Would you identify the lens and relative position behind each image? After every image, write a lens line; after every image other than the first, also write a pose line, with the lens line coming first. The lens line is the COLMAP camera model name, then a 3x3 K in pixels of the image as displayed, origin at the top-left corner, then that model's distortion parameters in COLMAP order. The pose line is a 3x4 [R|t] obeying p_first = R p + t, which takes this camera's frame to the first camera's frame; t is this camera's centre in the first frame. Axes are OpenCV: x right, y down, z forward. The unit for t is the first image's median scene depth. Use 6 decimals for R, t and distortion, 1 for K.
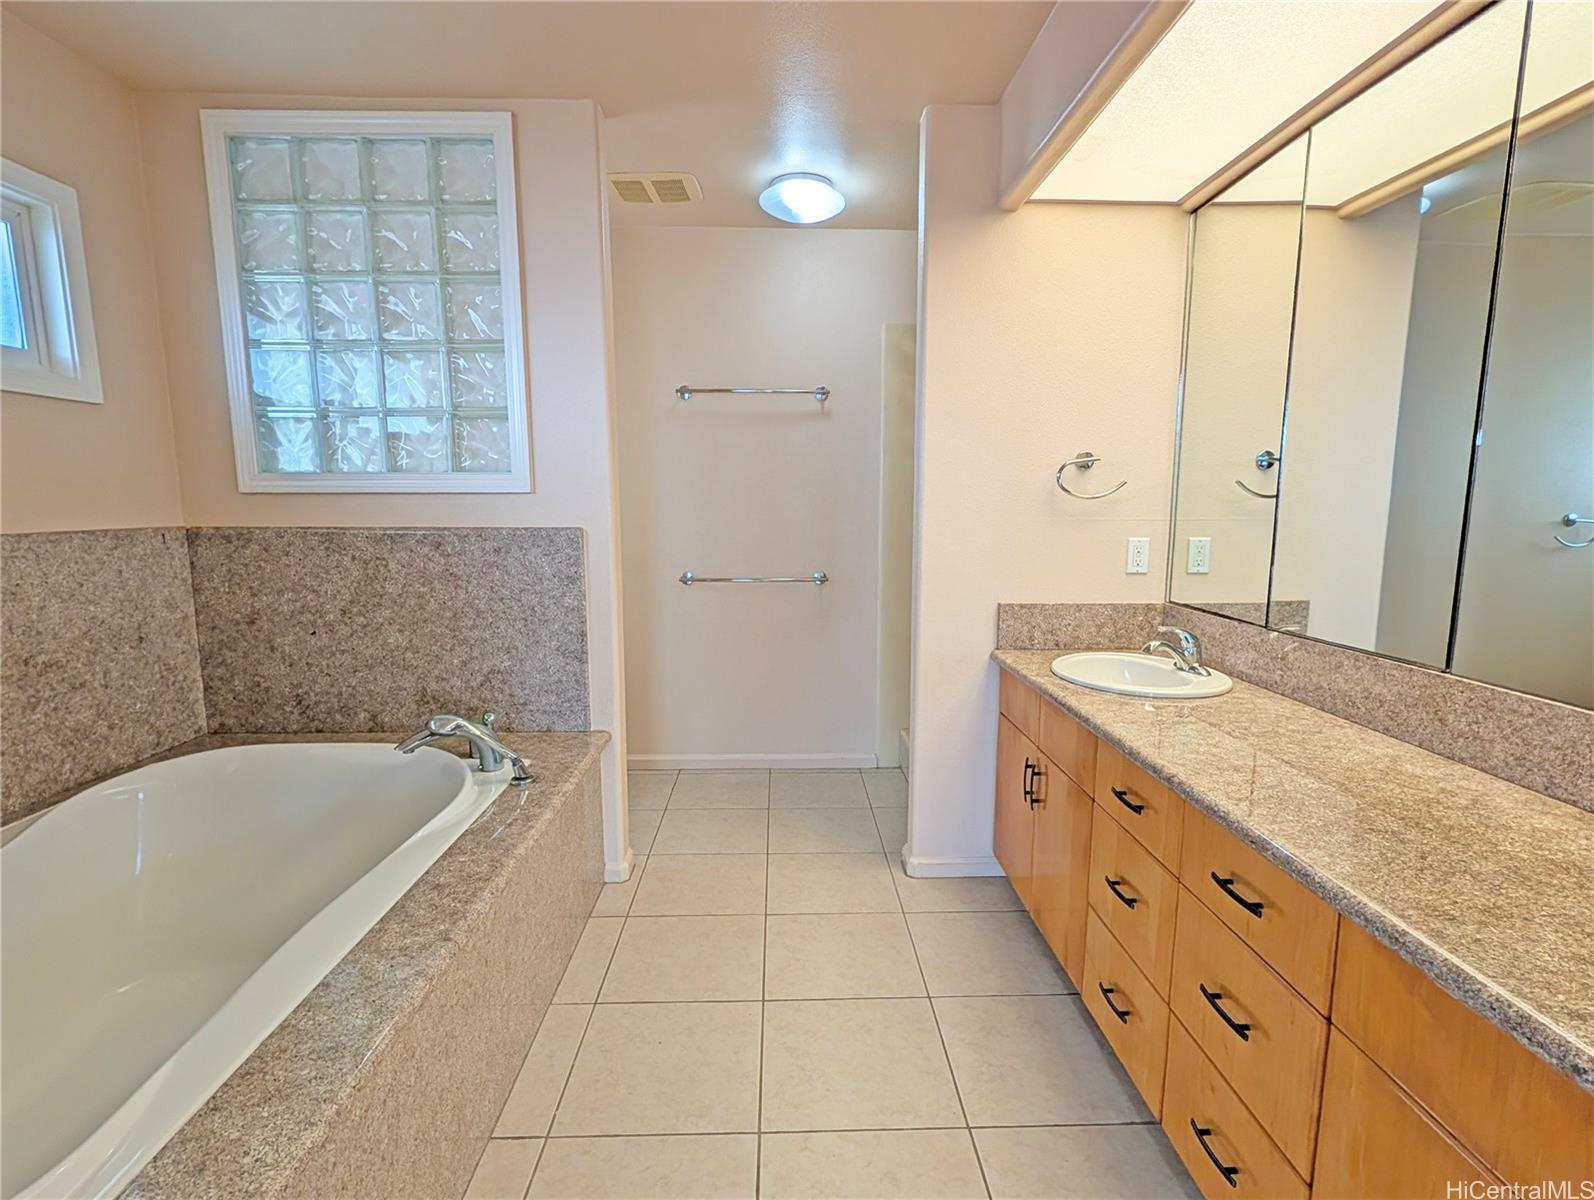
lens RADIAL K [[779.7, 0, 796.9], [0, 779.7, 611.6], [0, 0, 1]] dist [-0.001593, -0.000473]
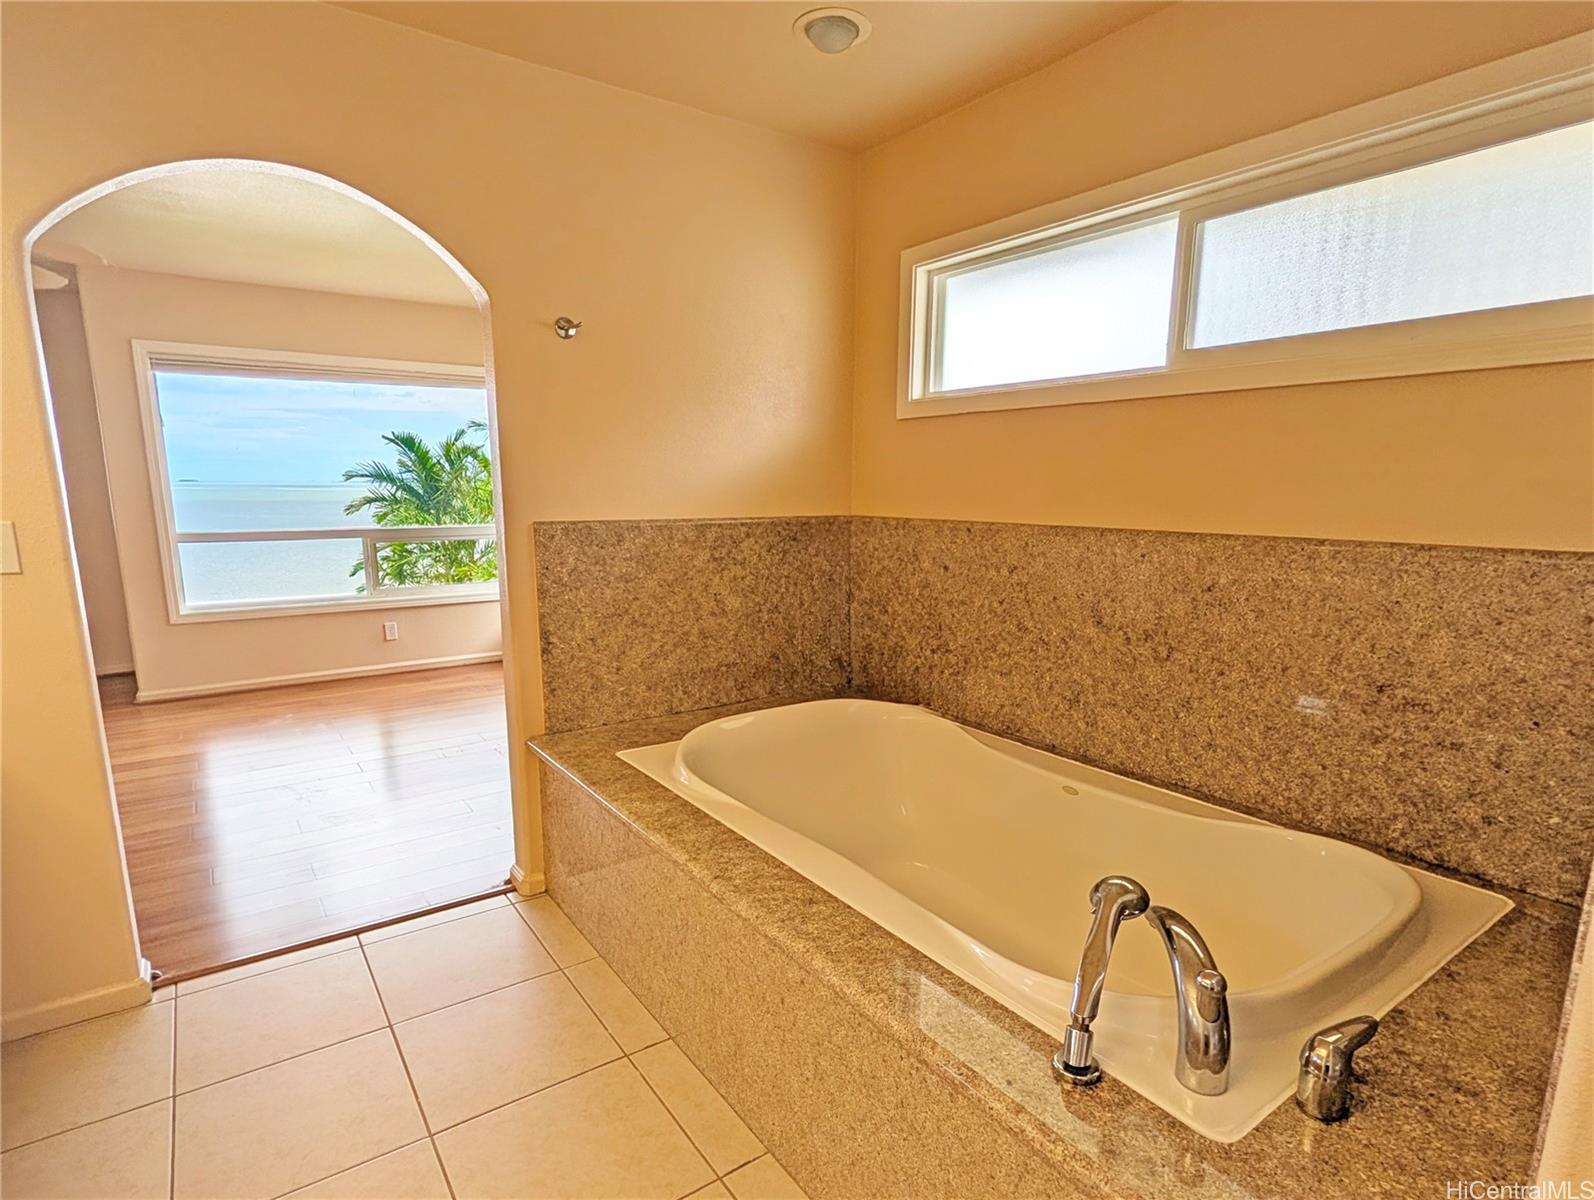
lens RADIAL K [[840.2, 0, 796.3], [0, 840.2, 648.3], [0, 0, 1]] dist [-0.000807, -0.000594]
pose [[-0.830875, 0.103840, -0.546685, 0.075922], [-0.082392, 0.948648, 0.305415, -0.208245], [0.550326, 0.298804, -0.779652, 1.316385]]
